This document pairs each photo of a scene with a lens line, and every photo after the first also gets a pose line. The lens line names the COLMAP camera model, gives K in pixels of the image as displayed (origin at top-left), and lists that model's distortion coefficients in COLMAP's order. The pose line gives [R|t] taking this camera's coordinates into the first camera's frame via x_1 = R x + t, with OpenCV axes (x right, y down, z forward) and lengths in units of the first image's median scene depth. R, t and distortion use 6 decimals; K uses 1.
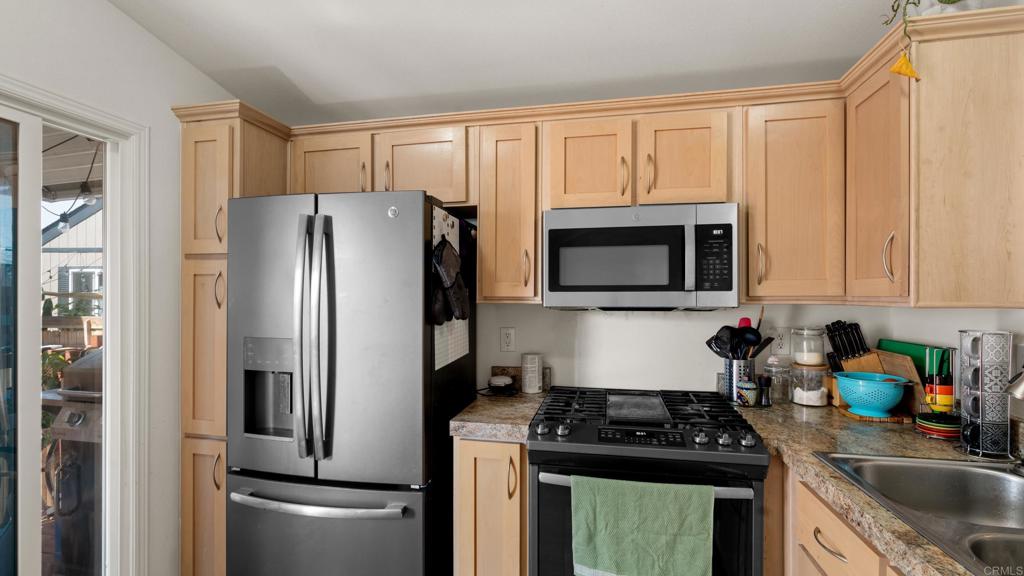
lens RADIAL K [[471.5, 0, 508.5], [0, 471.5, 291.4], [0, 0, 1]] dist [-0.003289, 0.000133]
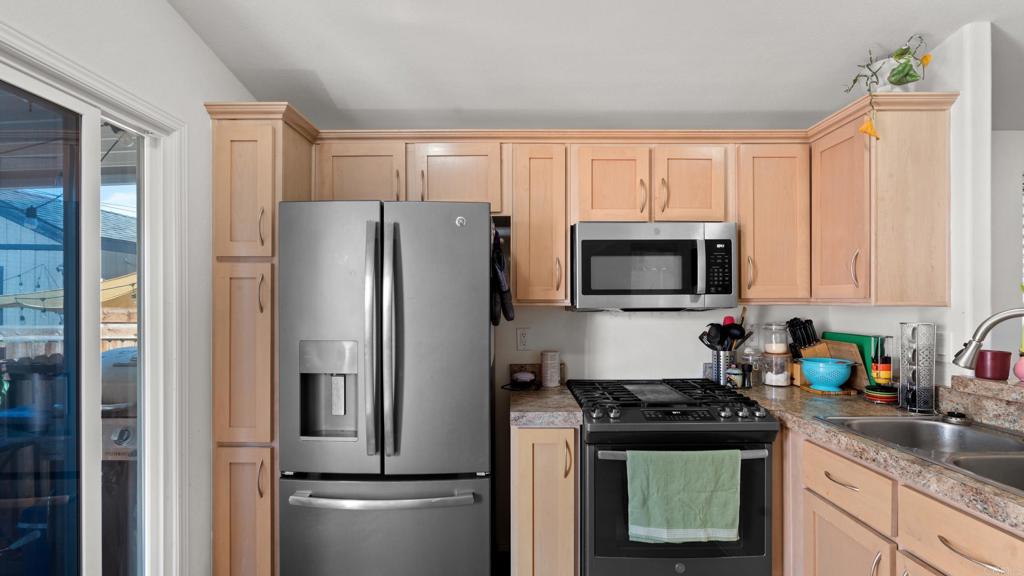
lens RADIAL K [[471.5, 0, 517.6], [0, 471.5, 294.4], [0, 0, 1]] dist [-0.003289, 0.000133]
pose [[0.977000, -0.000990, 0.213236, -0.328738], [0.001143, 0.999999, -0.000598, -0.000336], [-0.213236, 0.000828, 0.977000, -0.080200]]
